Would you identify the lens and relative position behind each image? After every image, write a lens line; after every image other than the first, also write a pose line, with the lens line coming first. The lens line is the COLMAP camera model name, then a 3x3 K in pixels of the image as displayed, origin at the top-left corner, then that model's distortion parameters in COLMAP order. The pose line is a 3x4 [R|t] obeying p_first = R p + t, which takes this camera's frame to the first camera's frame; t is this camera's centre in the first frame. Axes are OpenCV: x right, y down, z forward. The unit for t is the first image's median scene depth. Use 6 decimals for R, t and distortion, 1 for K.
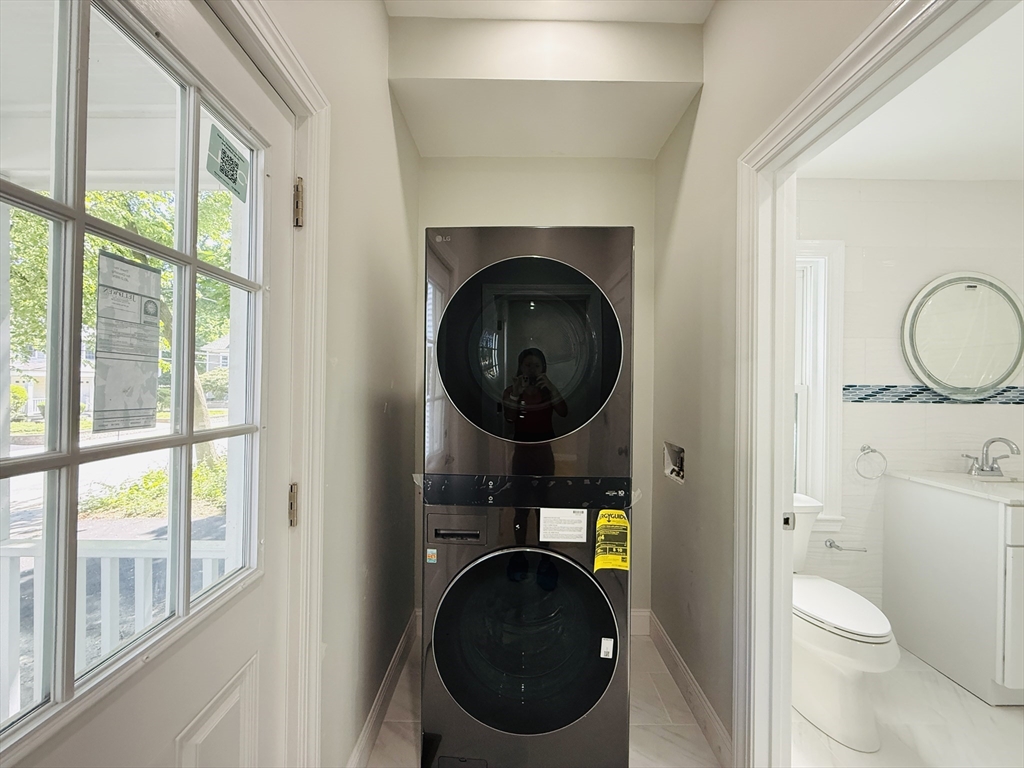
lens RADIAL K [[408.0, 0, 510.6], [0, 408.0, 385.3], [0, 0, 1]] dist [0.002437, 0.000850]
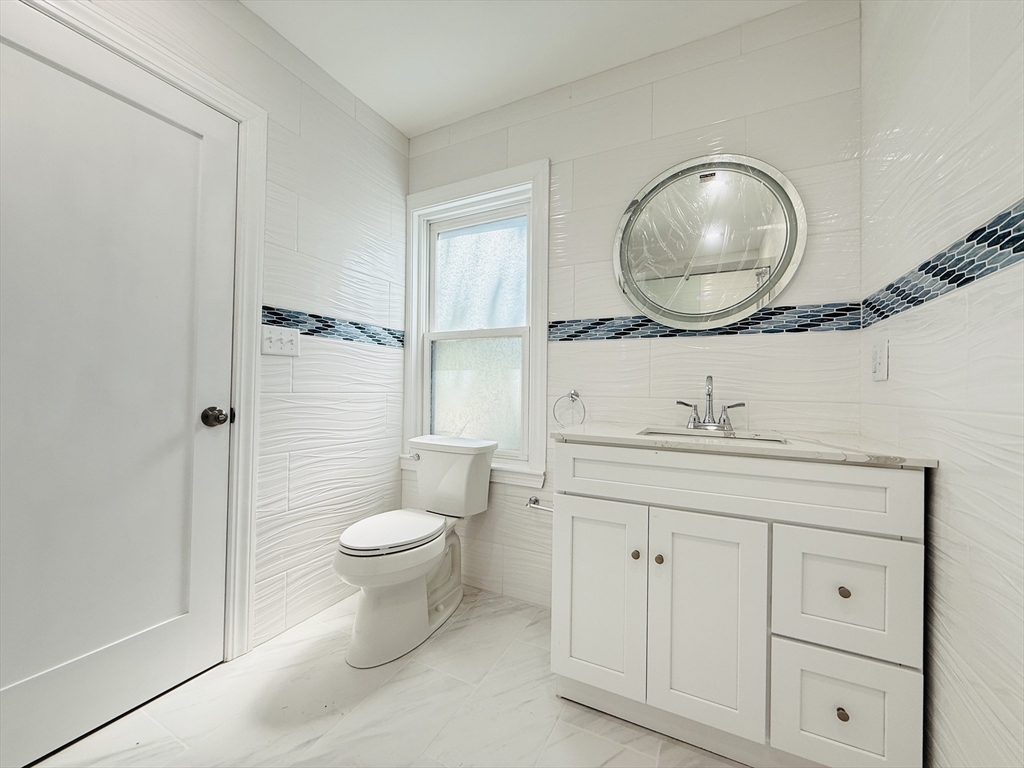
lens RADIAL K [[408.0, 0, 514.8], [0, 408.0, 382.6], [0, 0, 1]] dist [0.002437, 0.000850]
pose [[0.893452, -0.004800, -0.449133, 1.133573], [0.001921, 0.999975, -0.006865, 0.134358], [0.449155, 0.005271, 0.893439, 0.188423]]
